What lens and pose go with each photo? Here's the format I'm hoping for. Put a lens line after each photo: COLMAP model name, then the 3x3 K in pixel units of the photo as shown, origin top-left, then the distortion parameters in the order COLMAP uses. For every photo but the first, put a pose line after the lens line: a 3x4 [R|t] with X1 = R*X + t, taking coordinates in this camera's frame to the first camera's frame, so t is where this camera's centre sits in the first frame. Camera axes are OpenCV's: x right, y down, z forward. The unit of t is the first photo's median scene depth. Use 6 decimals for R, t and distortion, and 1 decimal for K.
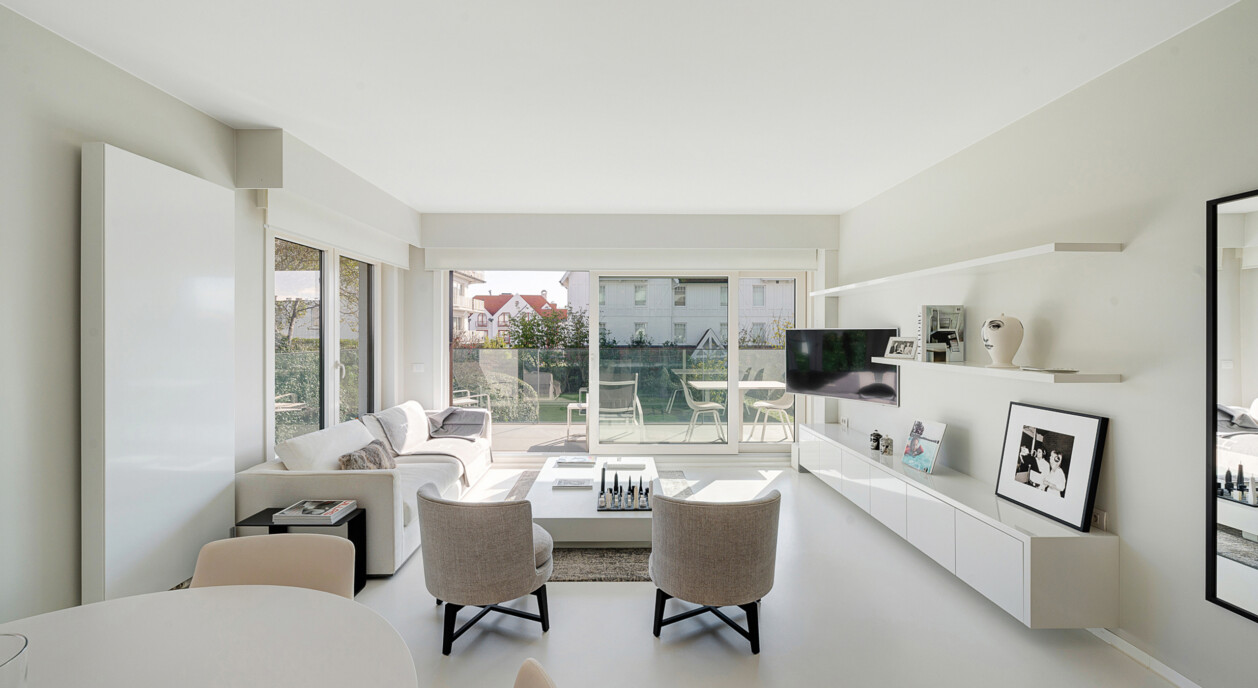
lens RADIAL K [[488.6, 0, 629.7], [0, 488.6, 334.0], [0, 0, 1]] dist [-0.000821, 0.000657]
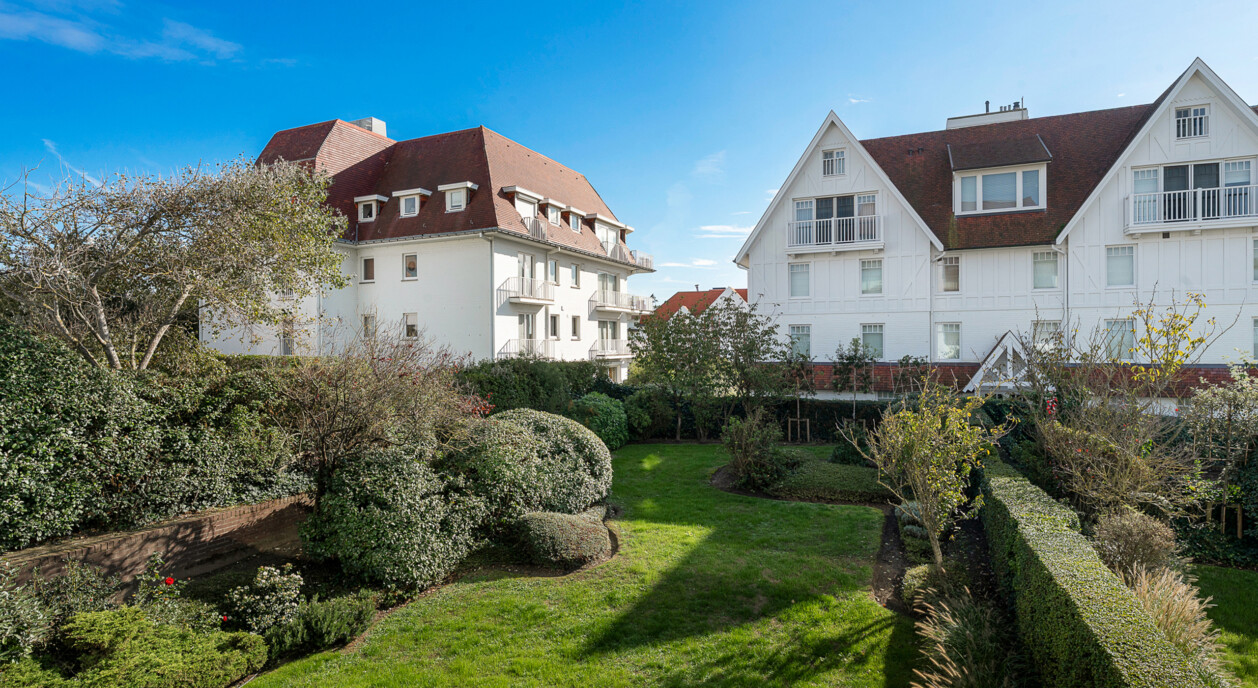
lens RADIAL K [[633.6, 0, 636.1], [0, 633.6, 352.0], [0, 0, 1]] dist [-0.004879, -0.000123]
pose [[0.909729, -0.001891, -0.415199, 0.099240], [0.008377, 0.999870, 0.013801, -0.002358], [0.415118, -0.016034, 0.909626, 0.241883]]
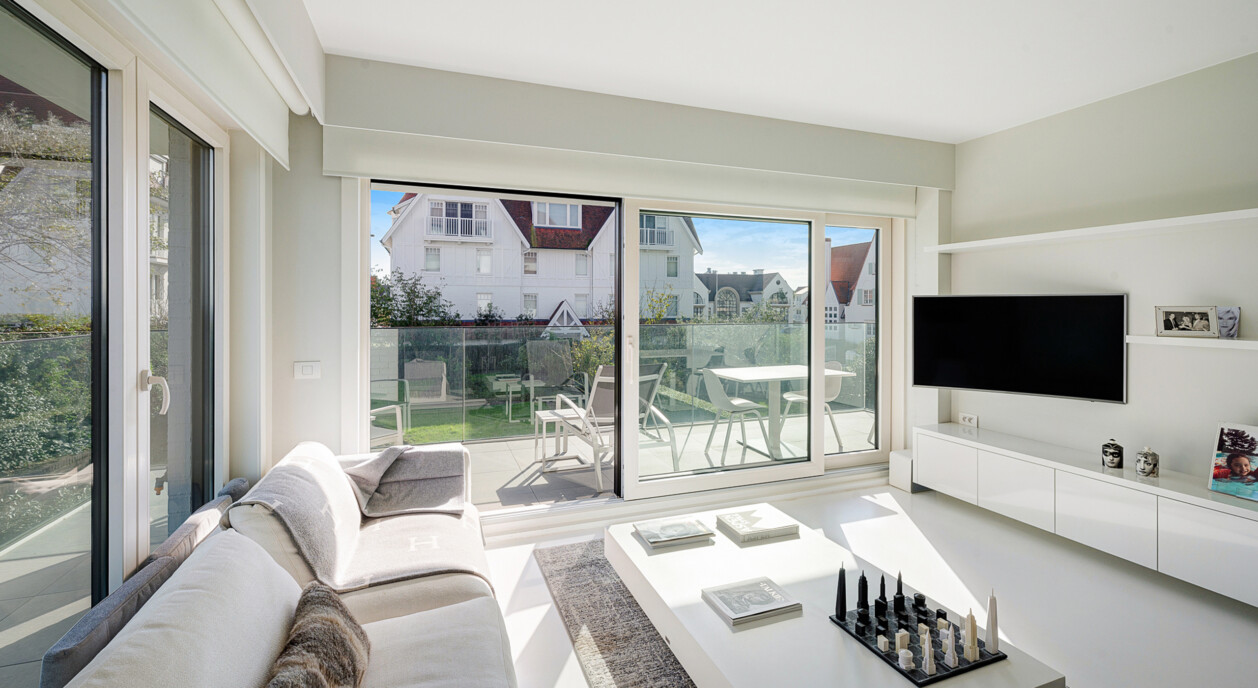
lens RADIAL K [[524.7, 0, 628.0], [0, 524.7, 308.1], [0, 0, 1]] dist [-0.001425, -0.000052]
pose [[0.944672, -0.001243, 0.328014, -0.051263], [0.000418, 0.999997, 0.002584, 0.000830], [-0.328016, -0.002304, 0.944669, 0.067026]]
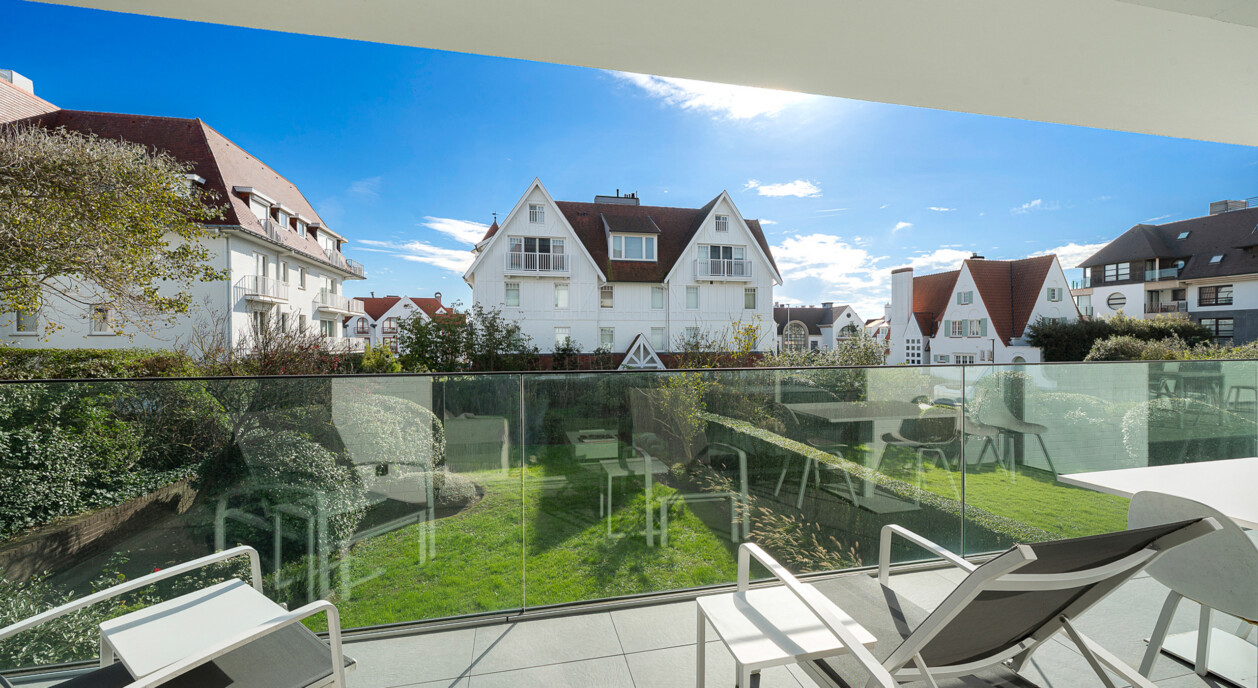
lens RADIAL K [[488.6, 0, 630.4], [0, 488.6, 346.7], [0, 0, 1]] dist [-0.000821, 0.000657]
pose [[0.978904, -0.008145, 0.204160, -0.044750], [0.005940, 0.999917, 0.011411, 0.002724], [-0.204236, -0.009957, 0.978871, 0.166675]]
